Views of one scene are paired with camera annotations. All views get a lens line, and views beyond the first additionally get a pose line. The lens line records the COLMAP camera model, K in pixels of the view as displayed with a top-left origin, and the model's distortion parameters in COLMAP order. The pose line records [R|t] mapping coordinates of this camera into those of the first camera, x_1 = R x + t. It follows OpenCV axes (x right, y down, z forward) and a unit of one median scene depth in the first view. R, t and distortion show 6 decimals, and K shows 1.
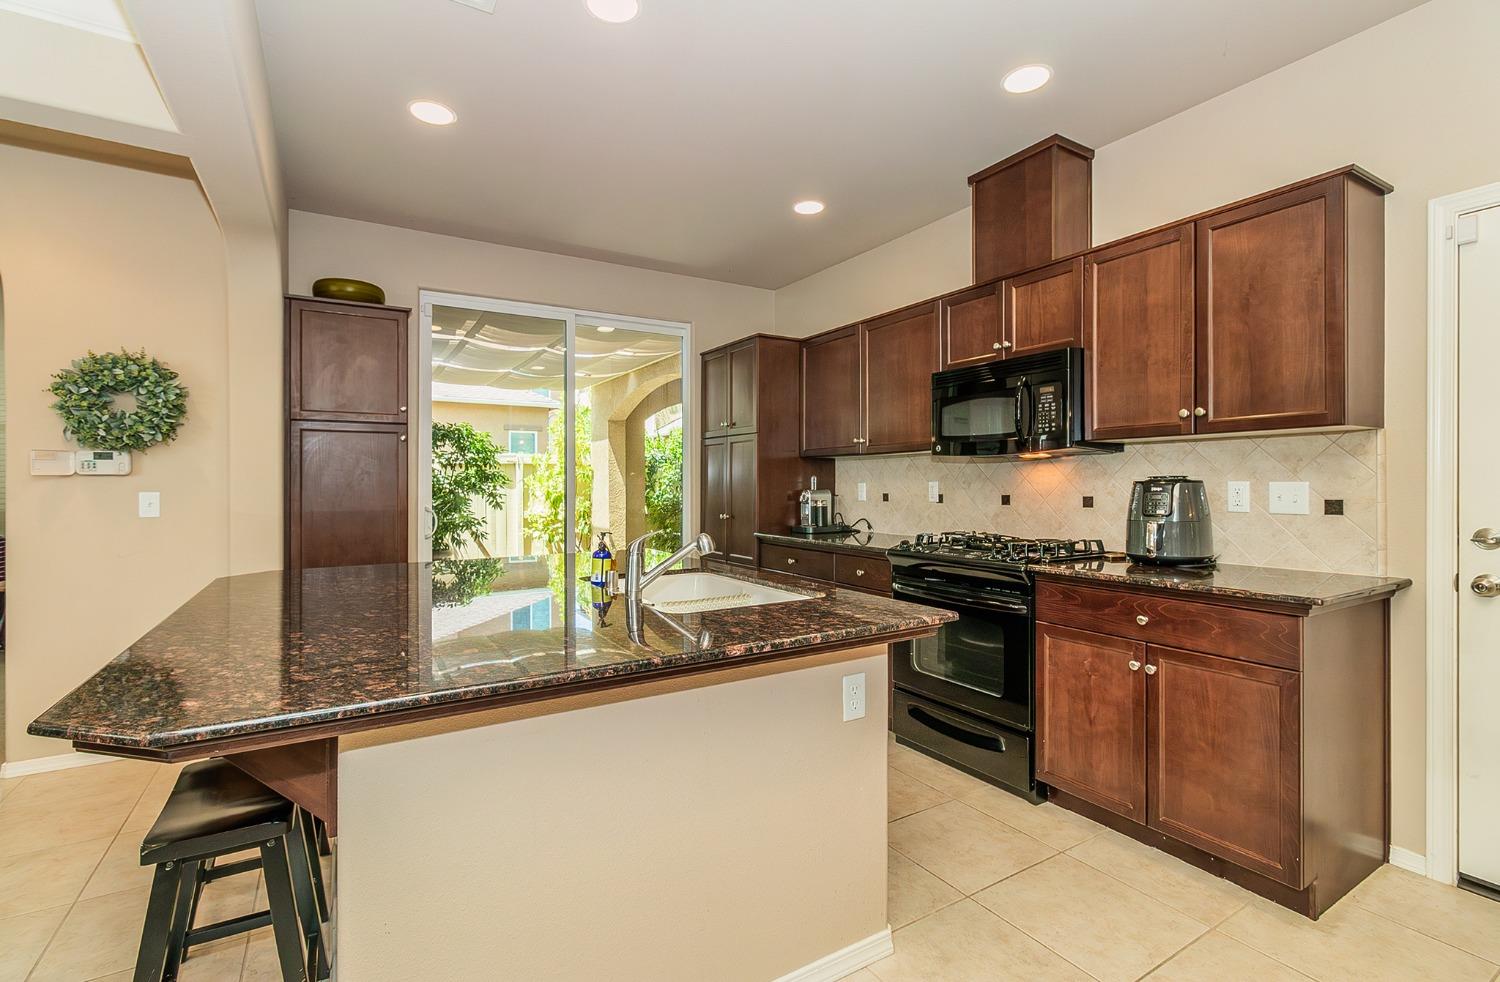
lens RADIAL K [[685.3, 0, 750.6], [0, 685.3, 489.3], [0, 0, 1]] dist [0.002444, -0.000024]
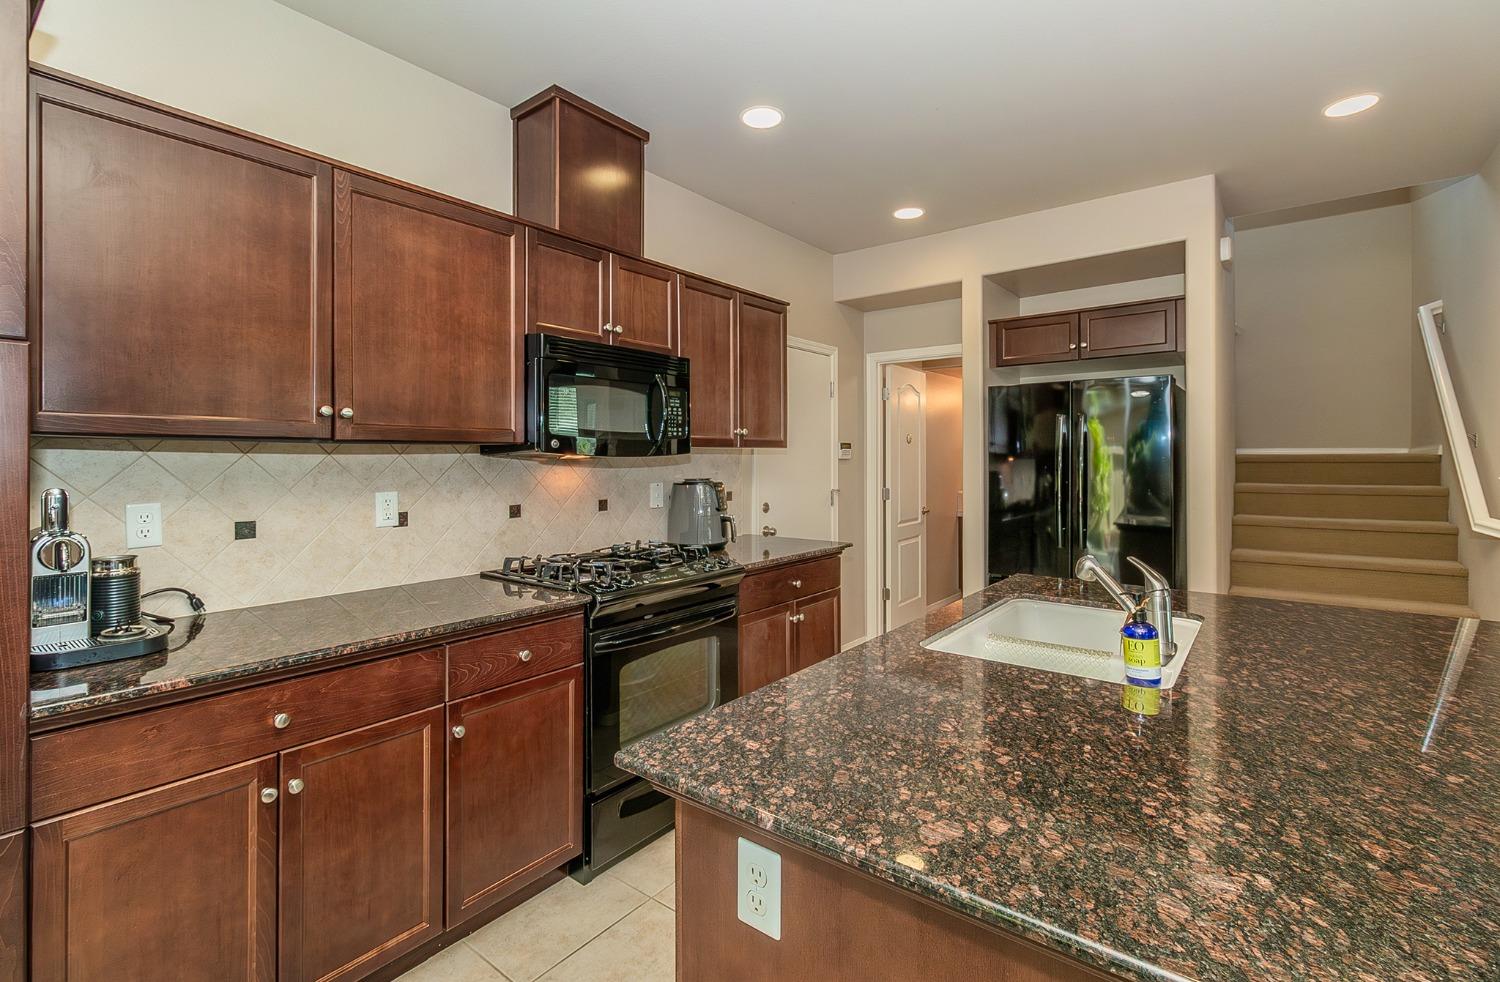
lens RADIAL K [[685.3, 0, 753.7], [0, 685.3, 455.4], [0, 0, 1]] dist [0.002444, -0.000024]
pose [[-0.355672, 0.007678, 0.934579, -0.491662], [0.009529, 0.999944, -0.004589, -0.045829], [-0.934562, 0.007274, -0.355725, 1.144600]]
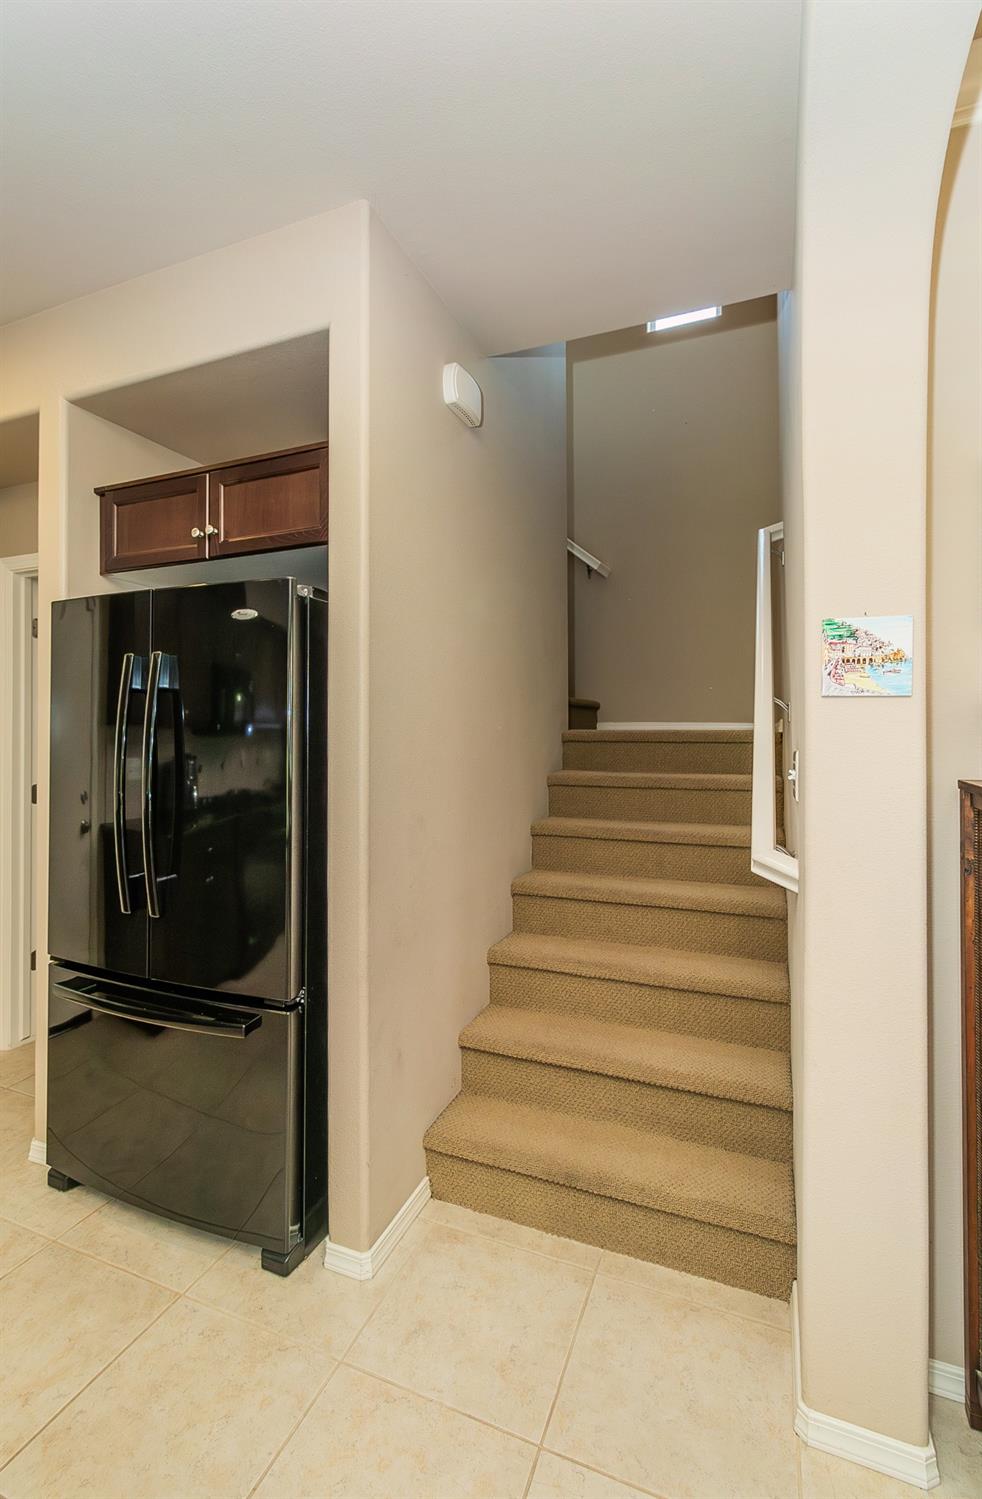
lens RADIAL K [[684.8, 0, 464.9], [0, 684.8, 735.5], [0, 0, 1]] dist [0.002444, -0.000024]
pose [[-0.591376, -0.000199, 0.806396, -0.241163], [0.002569, 0.999994, 0.002131, -0.038882], [-0.806392, 0.003332, -0.591372, 0.357733]]
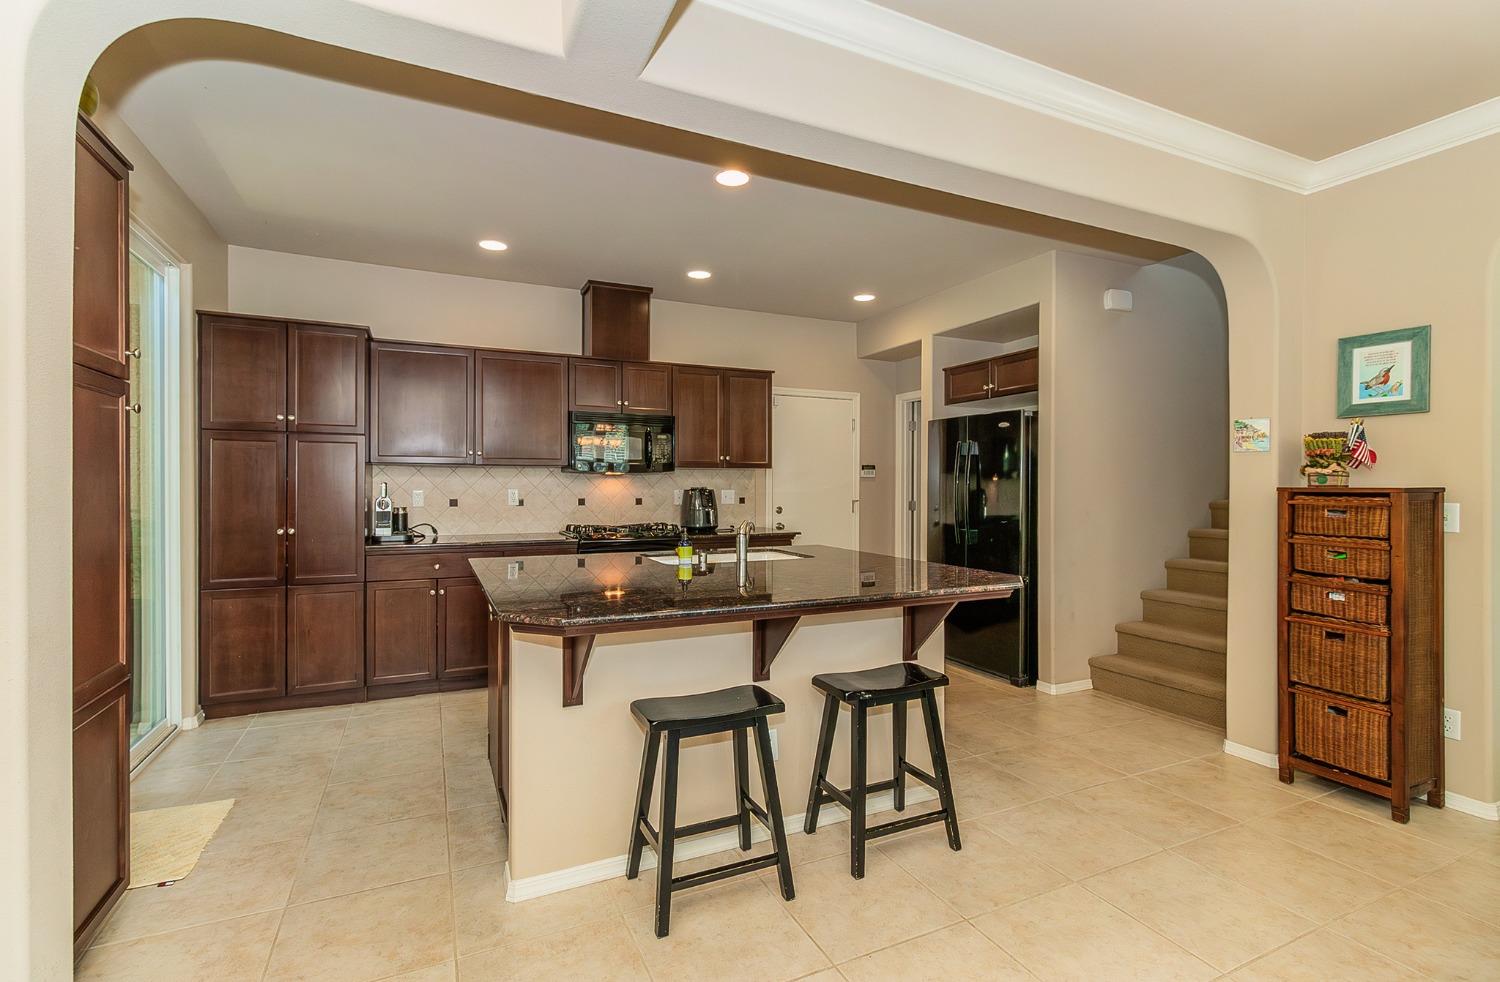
lens RADIAL K [[685.3, 0, 748.2], [0, 685.3, 479.7], [0, 0, 1]] dist [0.002444, -0.000024]
pose [[0.110439, 0.014056, 0.993784, -1.170467], [0.006008, 0.999872, -0.014810, -0.009061], [-0.993865, 0.007606, 0.110340, 0.541871]]
